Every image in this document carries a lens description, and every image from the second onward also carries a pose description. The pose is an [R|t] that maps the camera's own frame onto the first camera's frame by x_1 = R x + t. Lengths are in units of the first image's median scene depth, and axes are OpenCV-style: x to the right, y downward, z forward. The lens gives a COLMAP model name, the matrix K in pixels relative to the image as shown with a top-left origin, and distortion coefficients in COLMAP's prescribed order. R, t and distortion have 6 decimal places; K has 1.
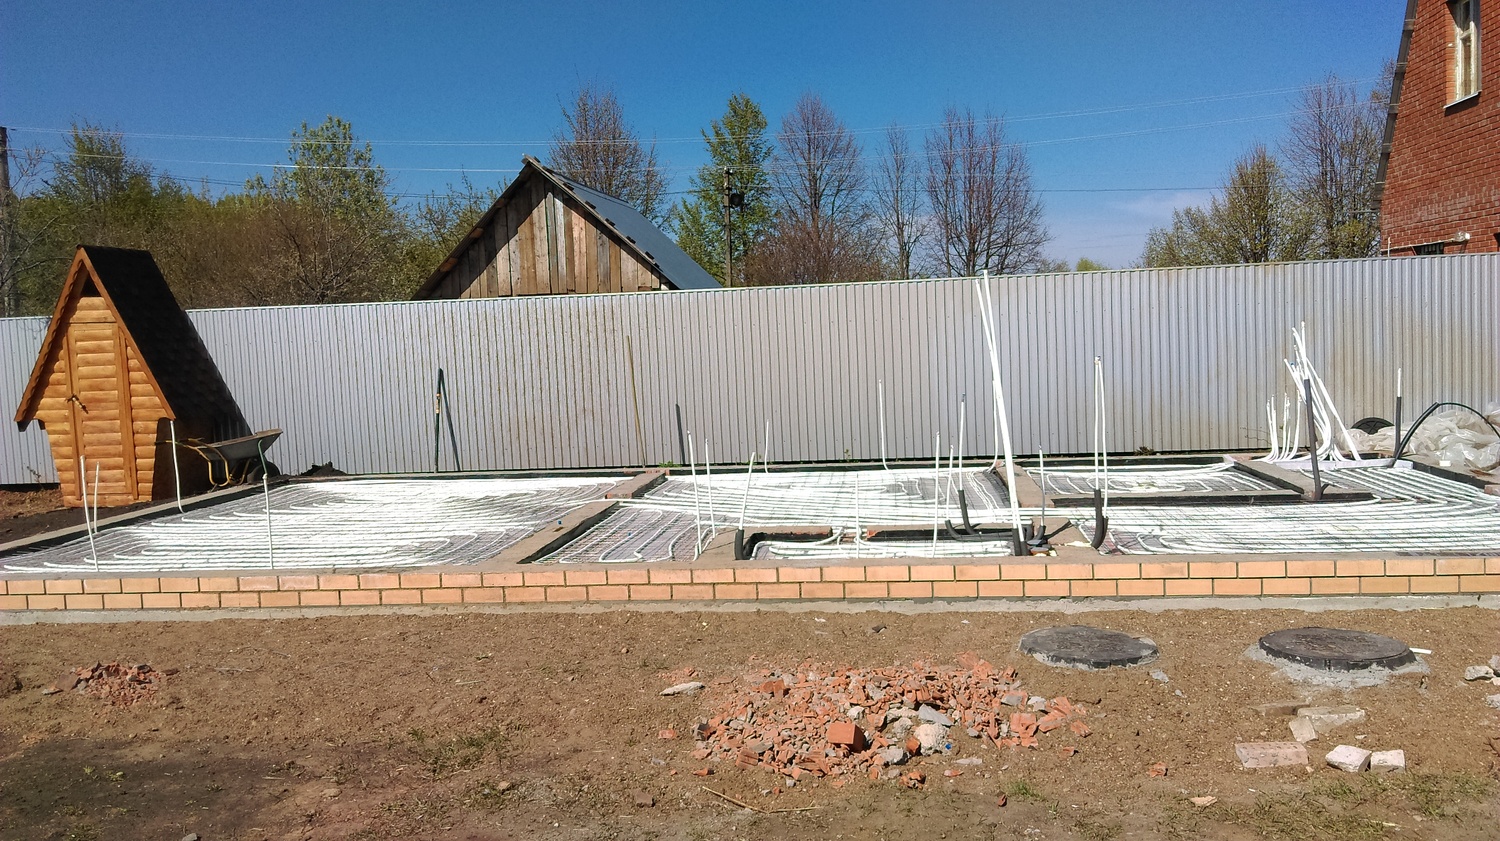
lens RADIAL K [[1260.5, 0, 728.7], [0, 1260.5, 423.1], [0, 0, 1]] dist [0.002482, -0.012142]
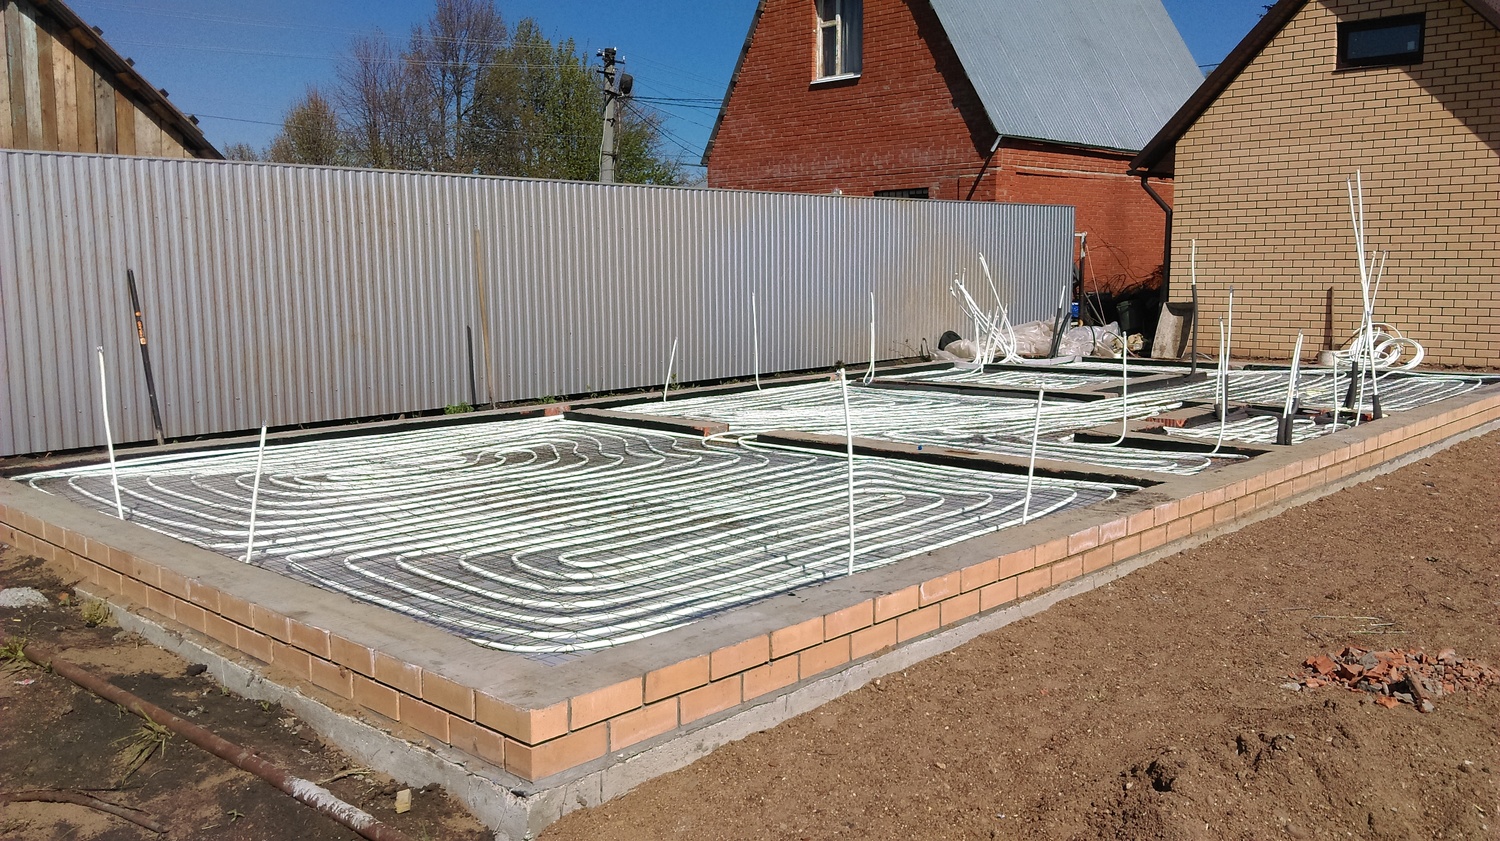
lens RADIAL K [[1260.5, 0, 728.7], [0, 1260.5, 423.1], [0, 0, 1]] dist [0.002482, -0.012142]
pose [[0.591204, -0.063034, 0.804055, -0.466528], [0.044909, 0.997967, 0.045215, 0.014790], [-0.805271, 0.009378, 0.592833, 0.358193]]
